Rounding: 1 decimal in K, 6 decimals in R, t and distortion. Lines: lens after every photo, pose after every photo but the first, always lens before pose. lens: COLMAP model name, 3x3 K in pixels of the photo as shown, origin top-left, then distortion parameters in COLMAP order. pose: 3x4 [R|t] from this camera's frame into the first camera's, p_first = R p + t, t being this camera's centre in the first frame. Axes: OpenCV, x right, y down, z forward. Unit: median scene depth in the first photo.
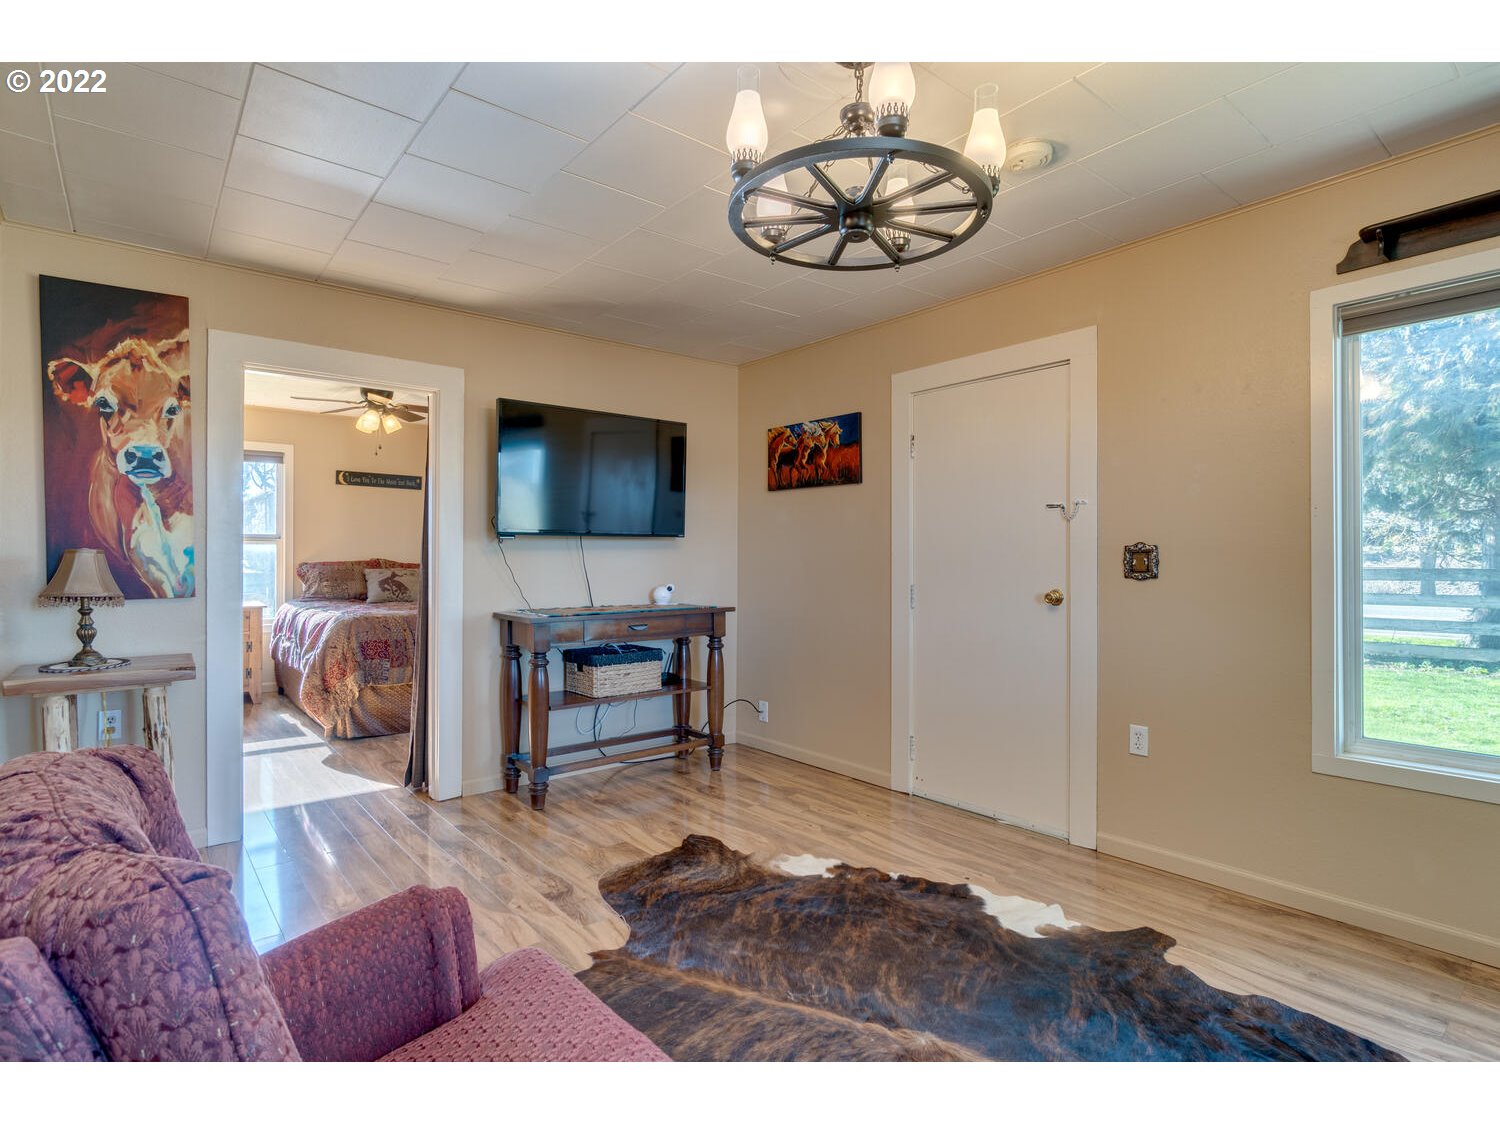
lens RADIAL K [[758.0, 0, 737.4], [0, 758.0, 557.6], [0, 0, 1]] dist [-0.002911, 0.001094]
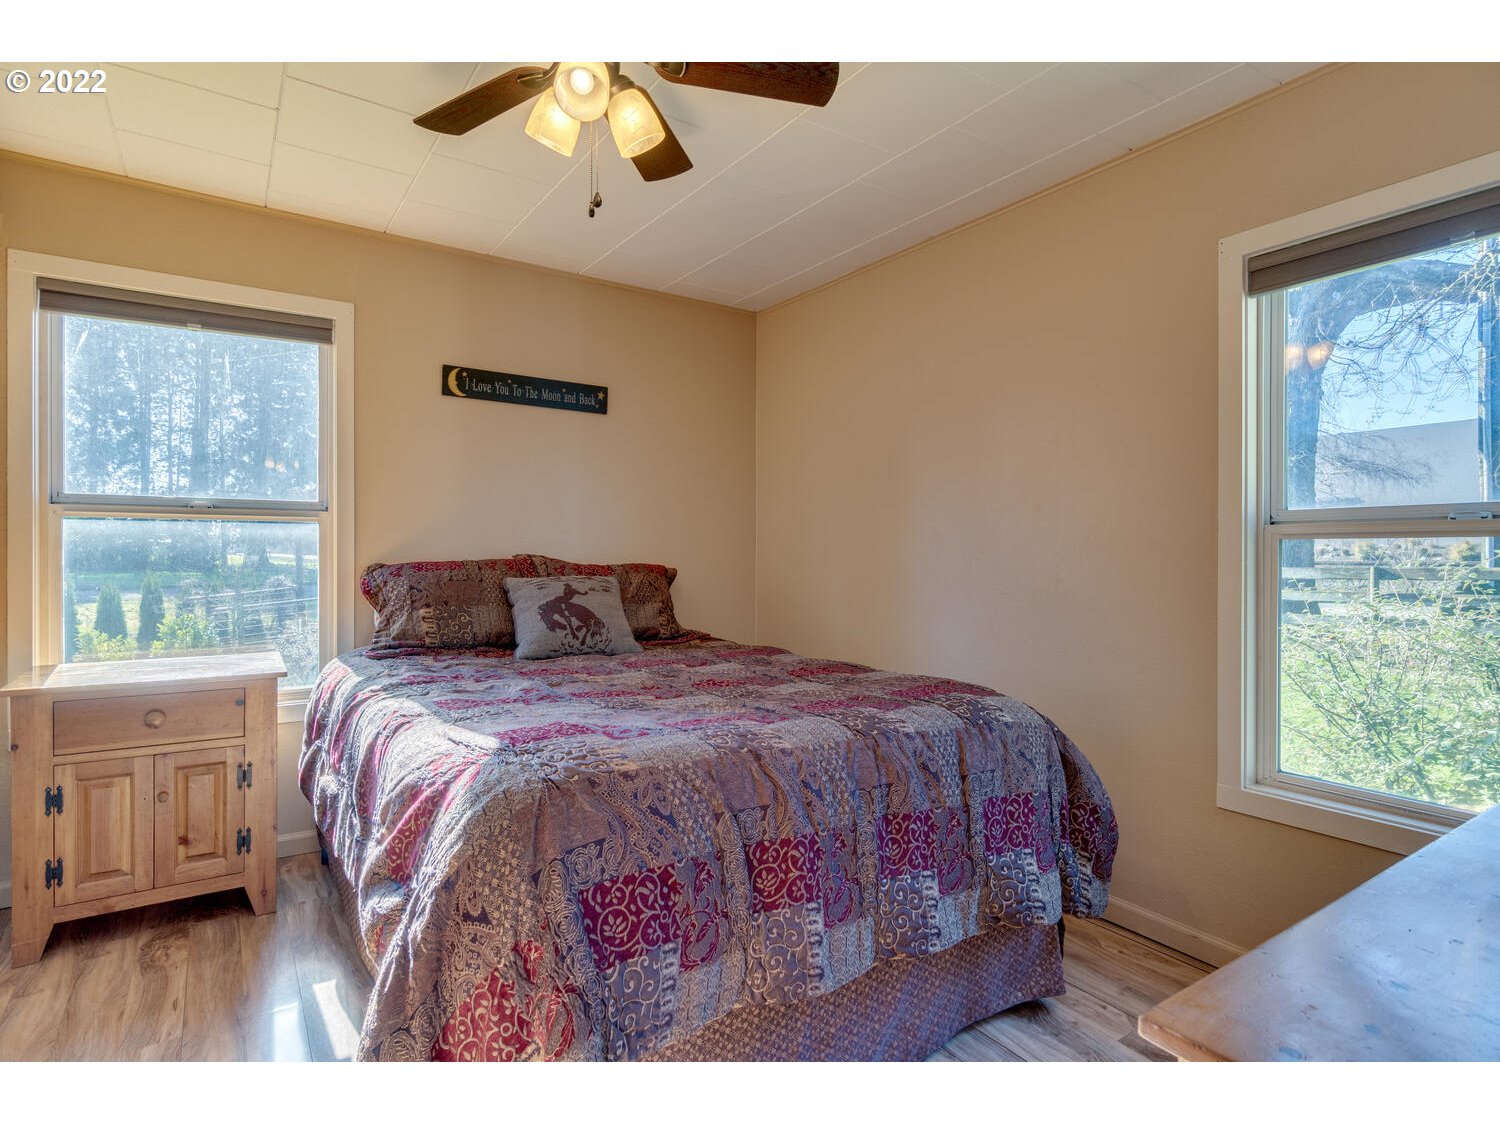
lens RADIAL K [[758.0, 0, 737.4], [0, 758.0, 557.6], [0, 0, 1]] dist [-0.002911, 0.001094]
pose [[0.996225, 0.000378, -0.086809, -0.321072], [0.000319, 0.999968, 0.008014, -0.000624], [0.086809, -0.008012, 0.996193, 0.572492]]
